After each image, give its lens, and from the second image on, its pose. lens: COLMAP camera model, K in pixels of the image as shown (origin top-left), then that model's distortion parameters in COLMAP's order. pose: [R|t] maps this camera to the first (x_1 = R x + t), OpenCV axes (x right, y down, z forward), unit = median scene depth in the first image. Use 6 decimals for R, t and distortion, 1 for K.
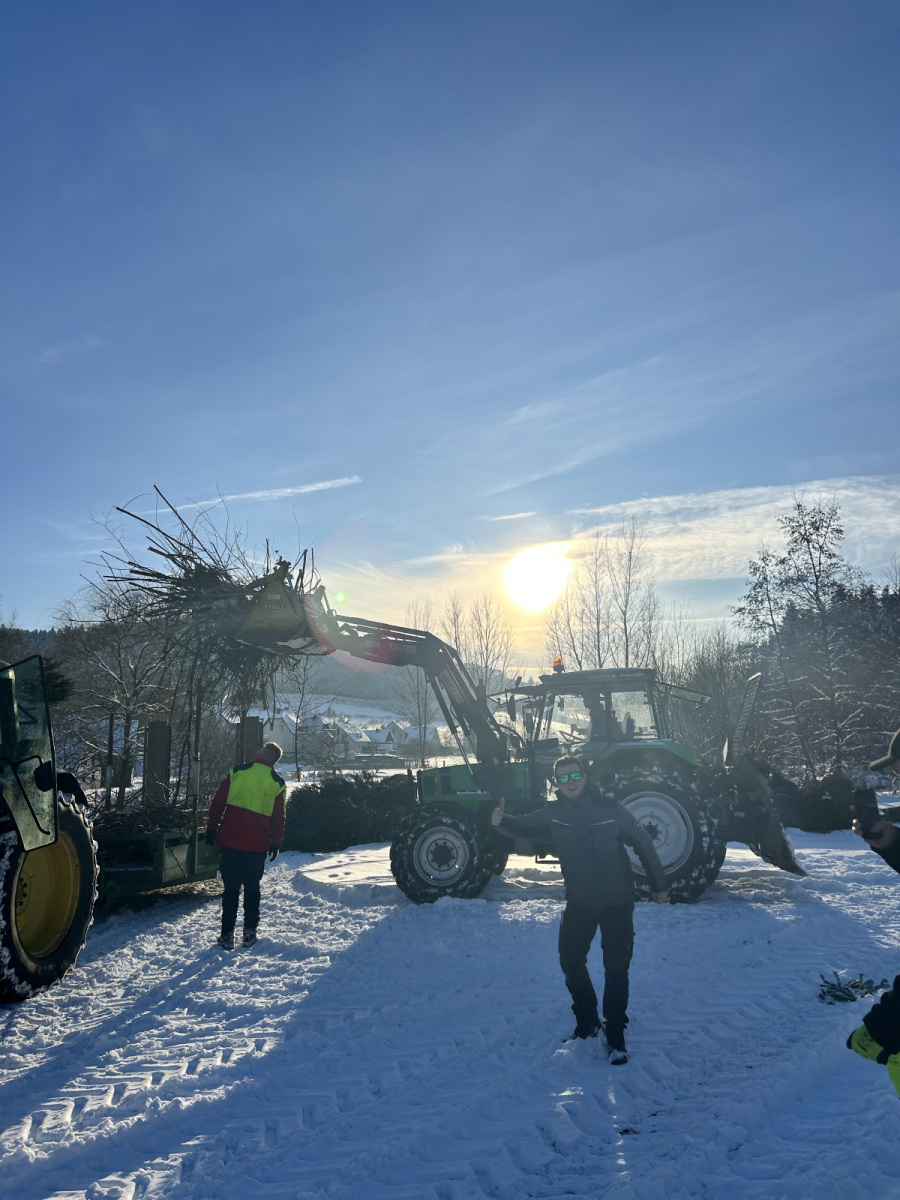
lens RADIAL K [[889.4, 0, 449.4], [0, 889.4, 595.4], [0, 0, 1]] dist [0.072415, -0.070085]
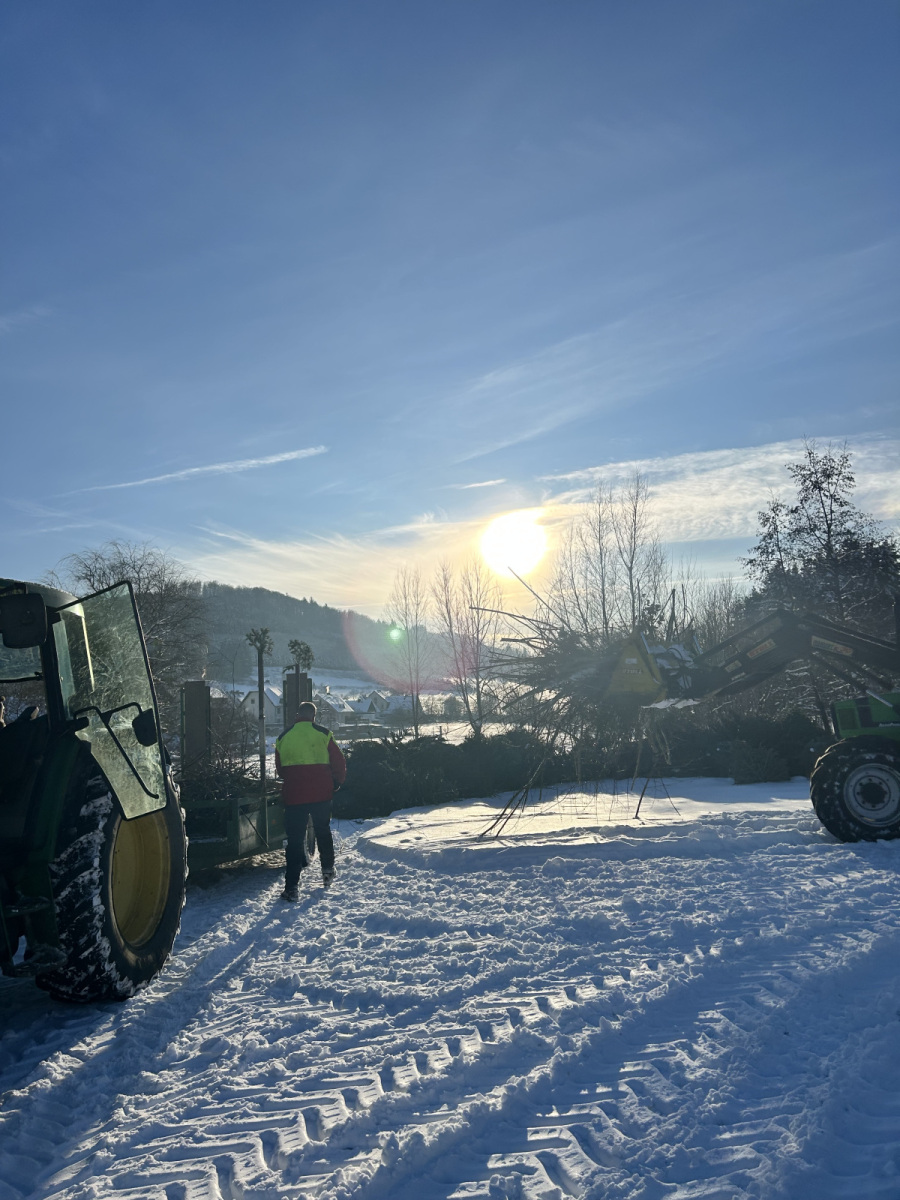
lens RADIAL K [[886.9, 0, 459.1], [0, 886.9, 596.2], [0, 0, 1]] dist [0.072714, -0.068815]
pose [[0.998671, -0.026811, 0.044010, -0.136390], [0.025260, 0.999053, 0.035416, 0.042129], [-0.044918, -0.034257, 0.998403, 0.128249]]
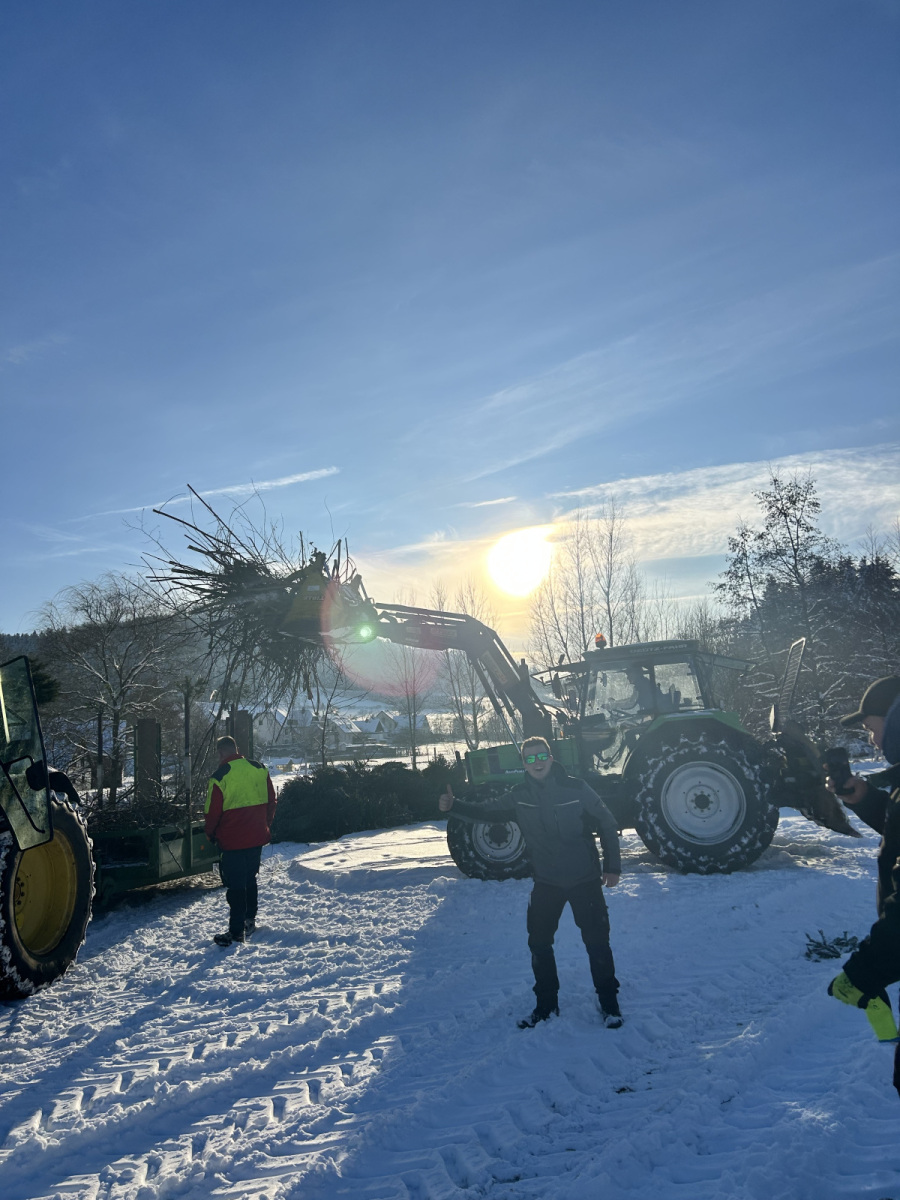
lens RADIAL K [[887.8, 0, 453.5], [0, 887.8, 599.4], [0, 0, 1]] dist [0.075320, -0.072696]
pose [[0.999005, -0.038901, 0.021803, 0.000505], [0.038492, 0.999081, 0.018867, 0.002102], [-0.022517, -0.018009, 0.999584, -0.007820]]
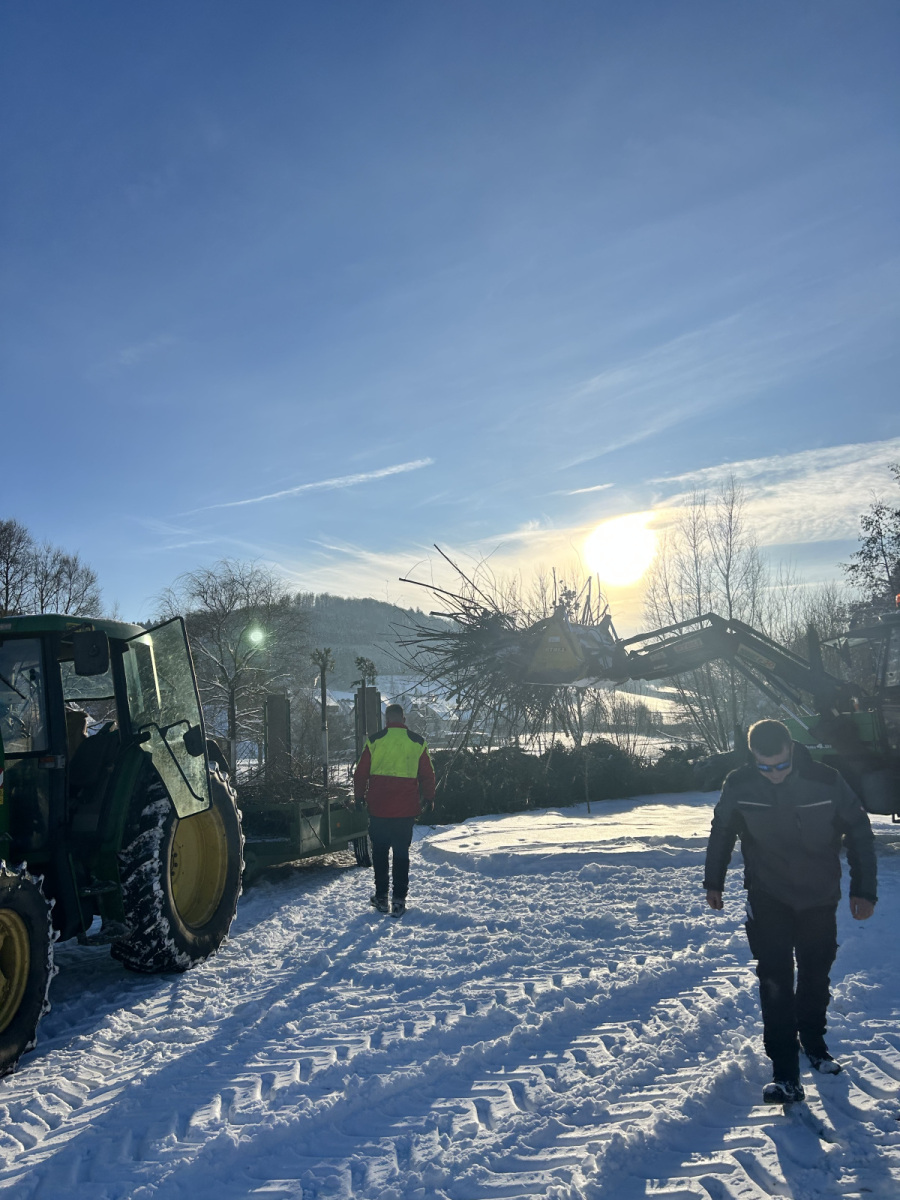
lens RADIAL K [[889.4, 0, 449.4], [0, 889.4, 595.4], [0, 0, 1]] dist [0.072415, -0.070085]
pose [[0.995149, -0.042382, -0.088780, -0.059599], [0.044412, 0.998792, 0.021020, 0.026110], [0.087782, -0.024861, 0.995829, 0.052089]]
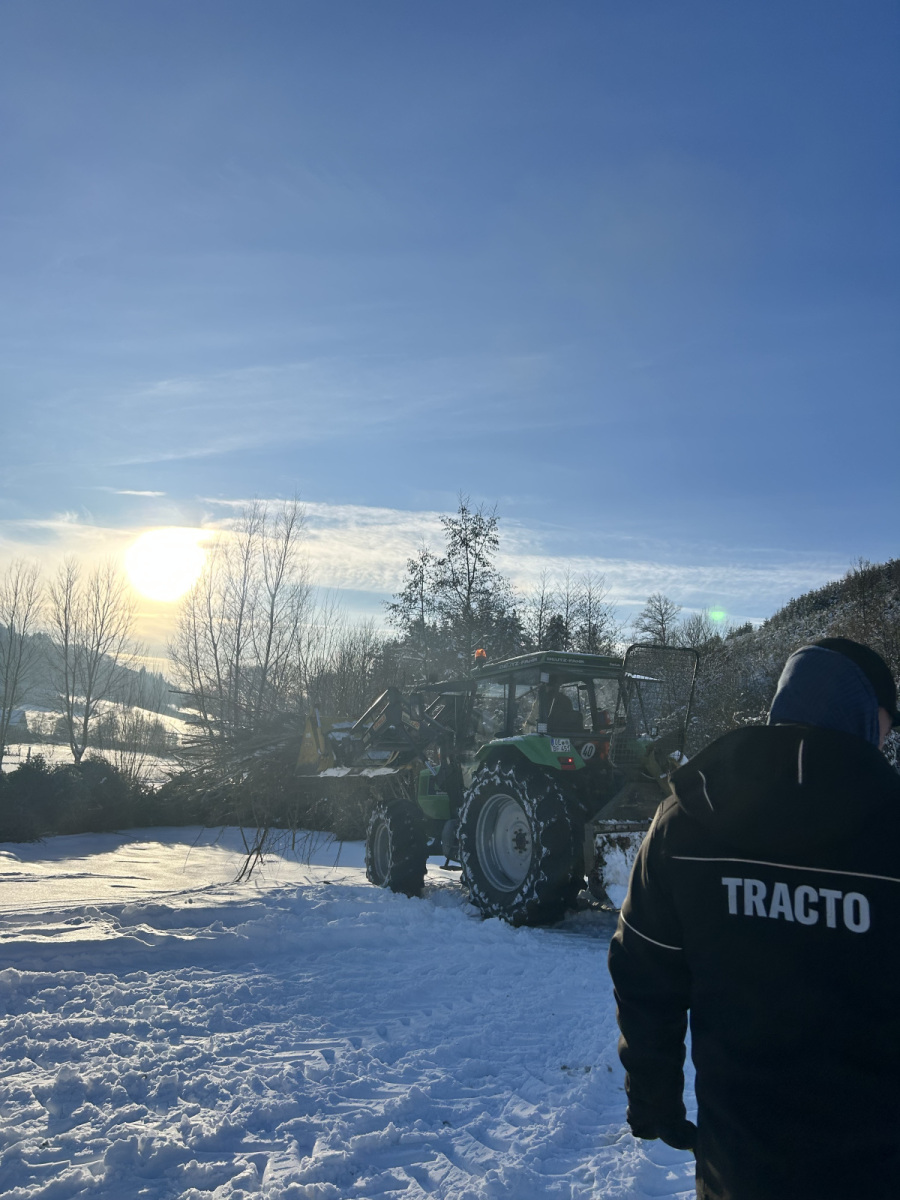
lens RADIAL K [[883.2, 0, 415.7], [0, 883.2, 614.9], [0, 0, 1]] dist [0.209502, -0.404517]
pose [[0.919368, 0.121534, 0.374155, -0.034077], [-0.130549, 0.991441, -0.001258, 0.075846], [-0.371106, -0.047690, 0.927365, 0.345063]]
